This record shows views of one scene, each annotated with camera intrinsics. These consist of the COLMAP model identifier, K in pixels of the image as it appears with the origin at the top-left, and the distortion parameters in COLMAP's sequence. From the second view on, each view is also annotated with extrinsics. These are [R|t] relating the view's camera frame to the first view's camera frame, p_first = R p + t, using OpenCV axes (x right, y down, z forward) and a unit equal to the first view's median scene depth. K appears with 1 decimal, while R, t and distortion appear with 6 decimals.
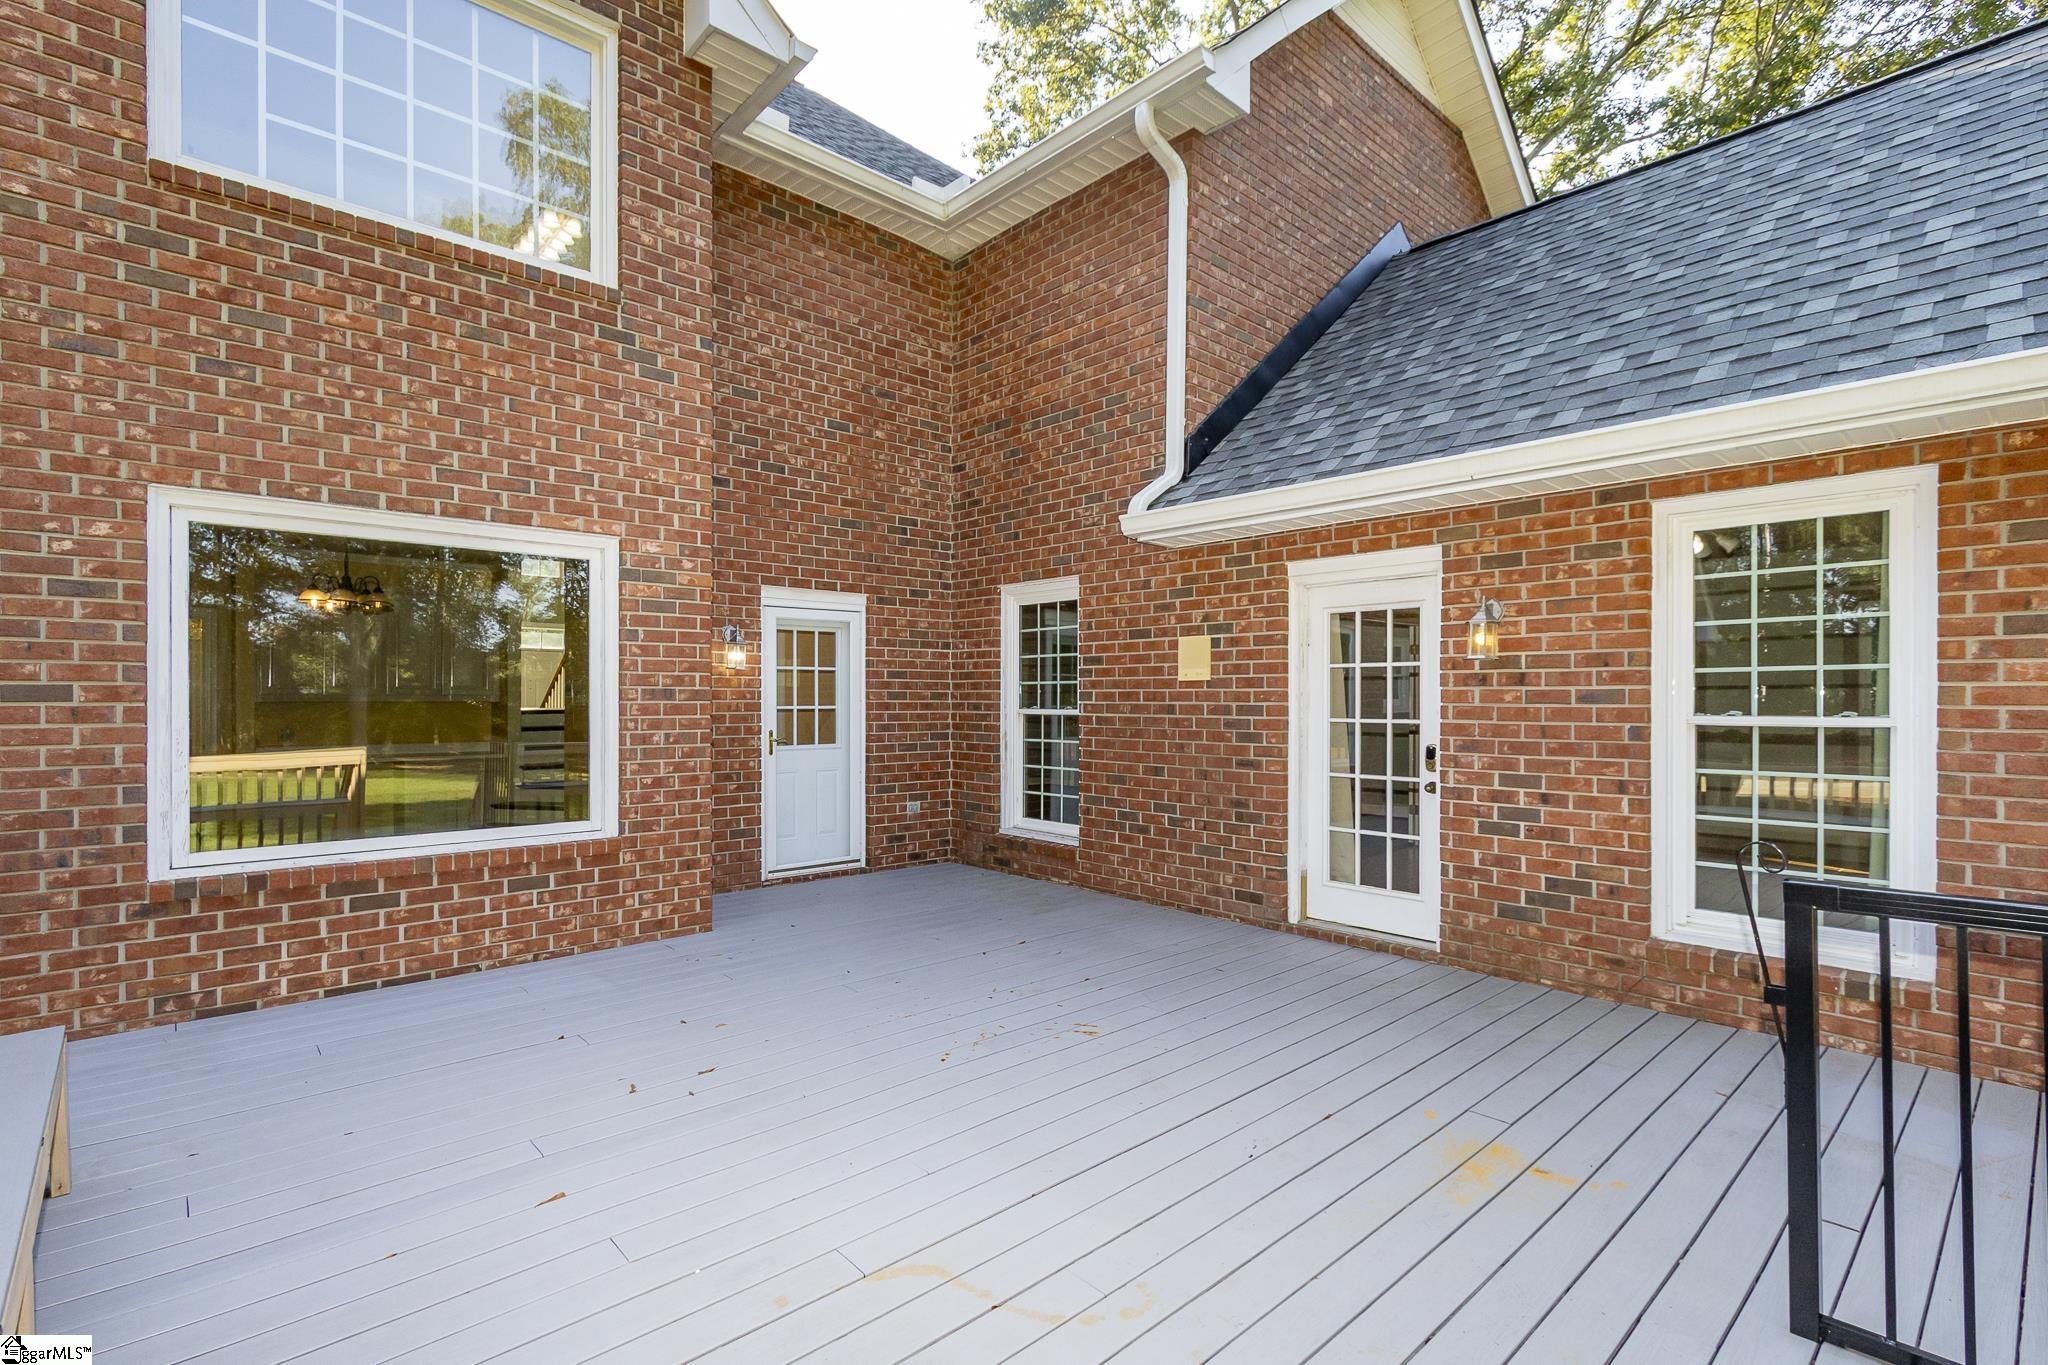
lens RADIAL K [[929.1, 0, 1023.9], [0, 929.1, 693.6], [0, 0, 1]] dist [0.002358, -0.001064]
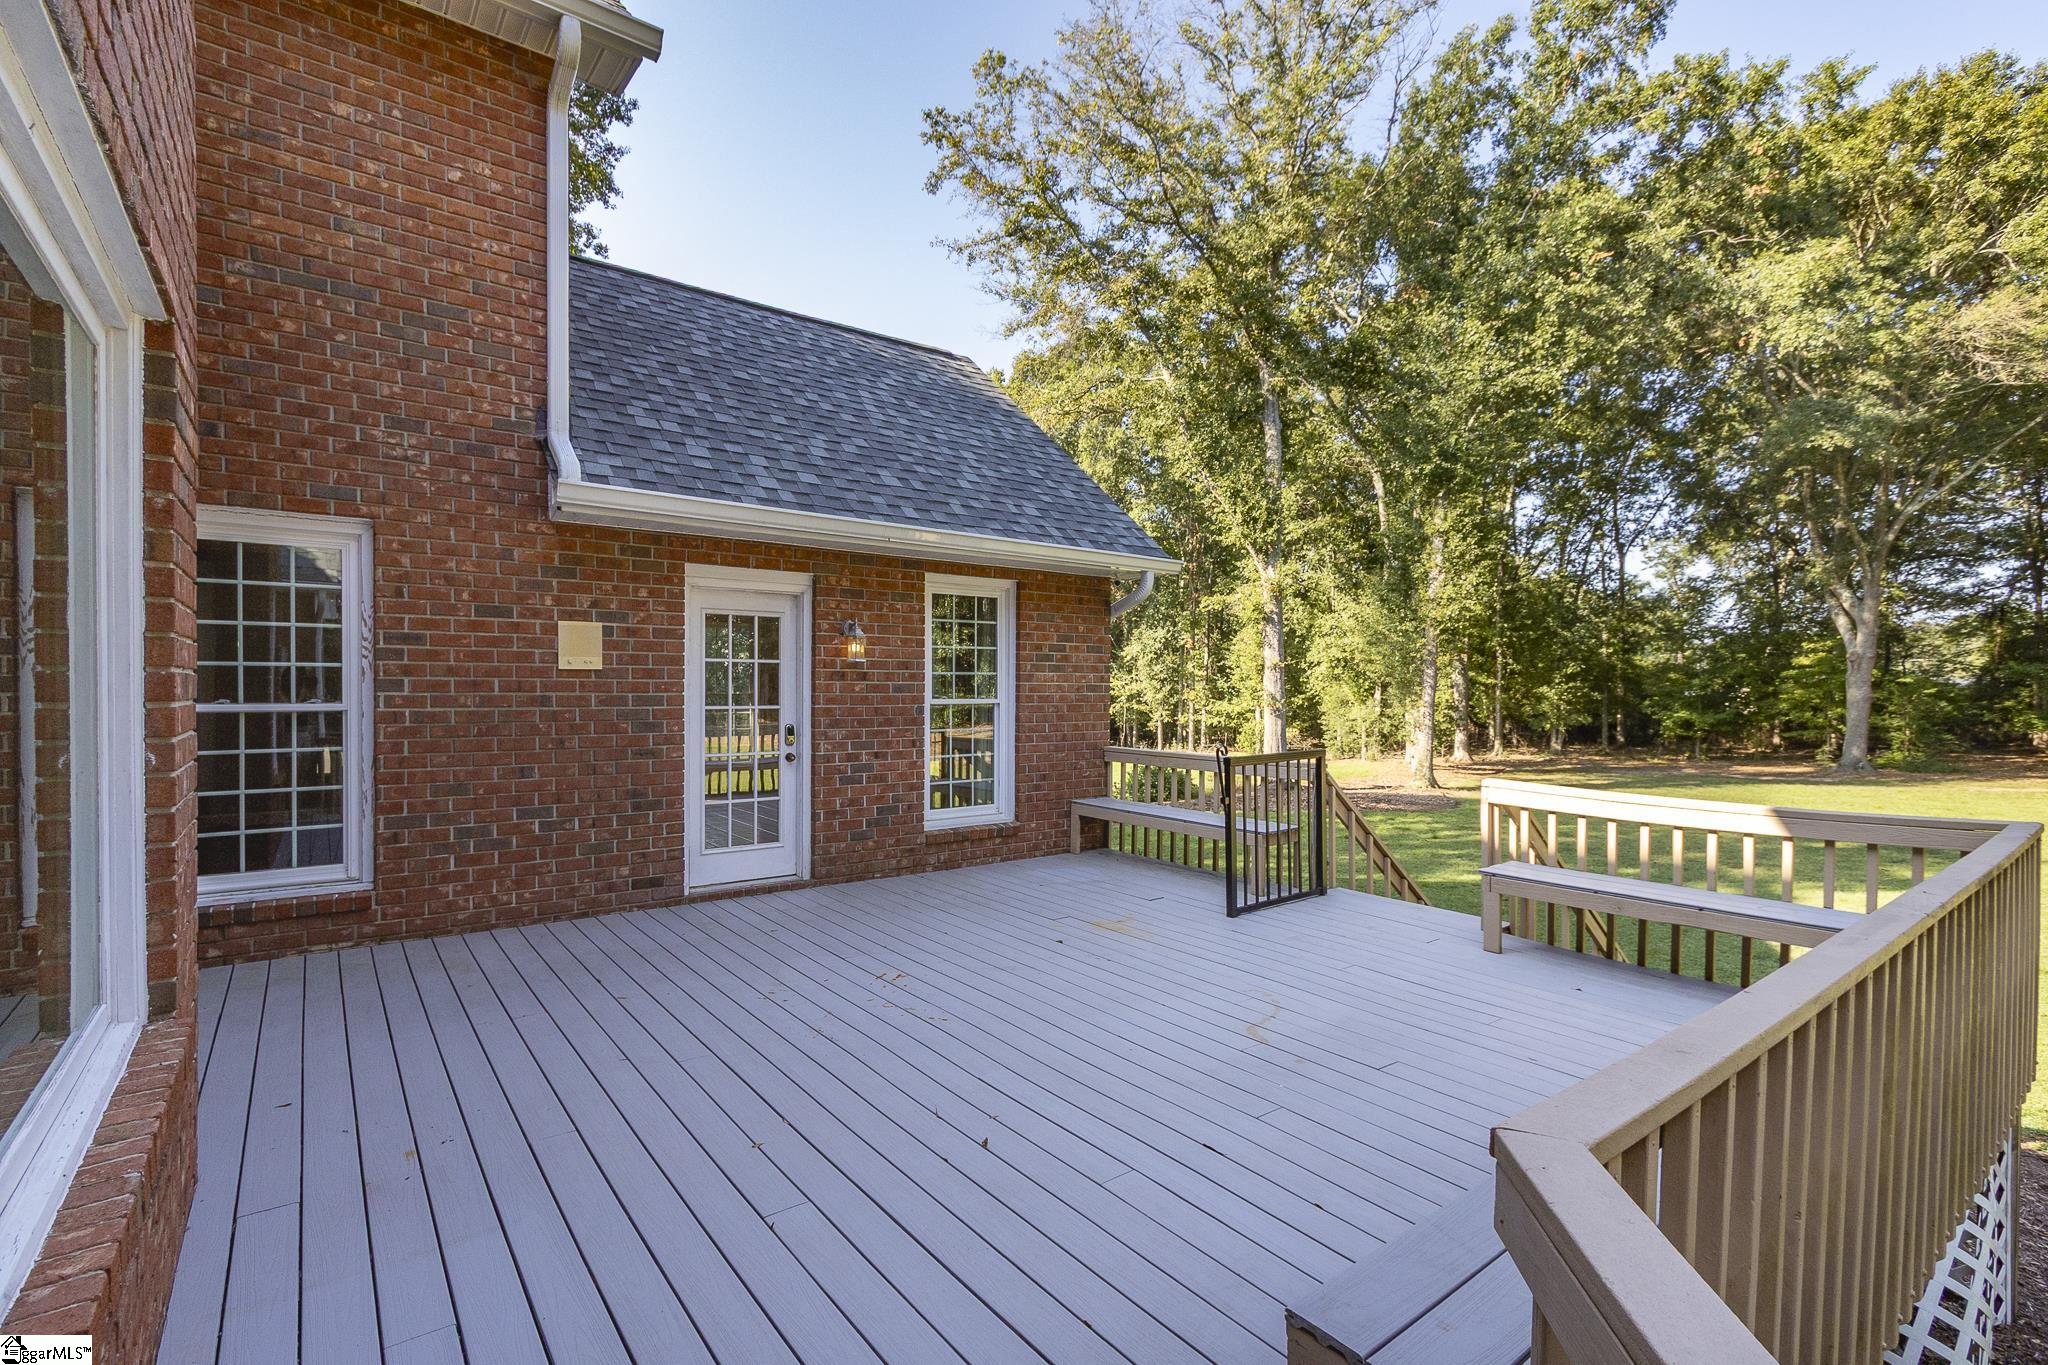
lens RADIAL K [[929.1, 0, 1016.5], [0, 929.1, 702.0], [0, 0, 1]] dist [0.002358, -0.001064]
pose [[0.100280, -0.014773, 0.994850, -0.769207], [-0.008501, 0.999841, 0.015704, 0.000023], [-0.994923, -0.010032, 0.100139, 0.517729]]
